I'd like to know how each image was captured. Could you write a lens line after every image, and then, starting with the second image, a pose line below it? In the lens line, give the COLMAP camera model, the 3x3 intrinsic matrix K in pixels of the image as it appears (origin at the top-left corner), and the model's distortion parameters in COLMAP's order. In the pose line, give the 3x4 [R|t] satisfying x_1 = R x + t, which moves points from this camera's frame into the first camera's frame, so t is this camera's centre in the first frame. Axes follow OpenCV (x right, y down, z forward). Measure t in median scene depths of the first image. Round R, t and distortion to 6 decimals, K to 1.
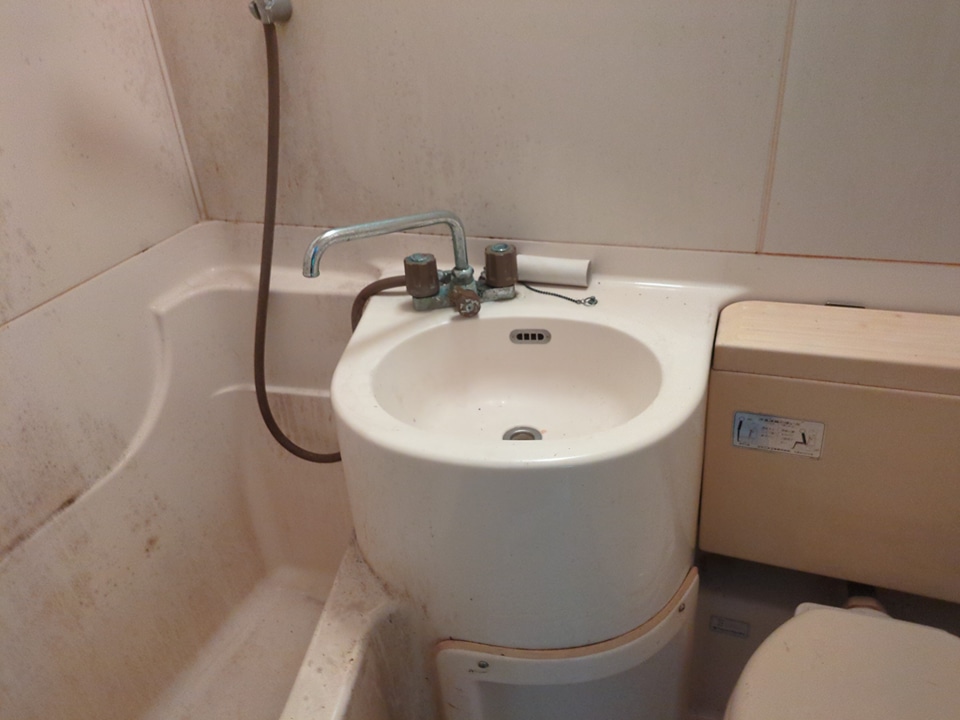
lens RADIAL K [[728.1, 0, 474.3], [0, 728.1, 355.0], [0, 0, 1]] dist [0.057261, -0.046734]
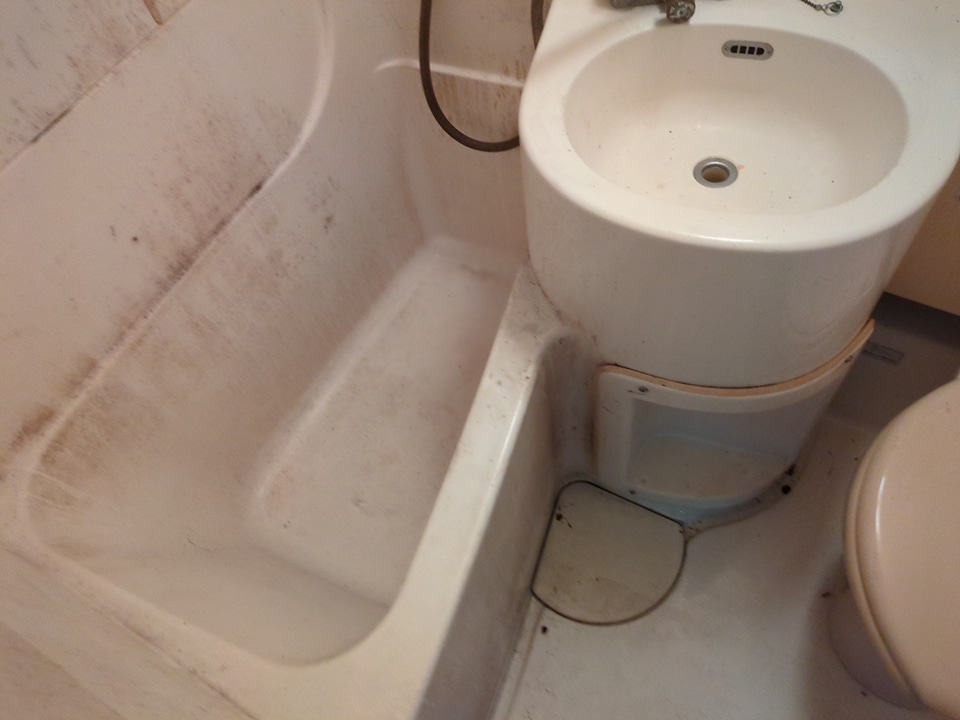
lens RADIAL K [[728.1, 0, 480.3], [0, 728.1, 351.0], [0, 0, 1]] dist [0.057261, -0.046734]
pose [[0.986030, 0.110968, -0.124224, -0.083648], [-0.035075, 0.867379, 0.496411, -0.136171], [0.162835, -0.485119, 0.859153, 0.043655]]
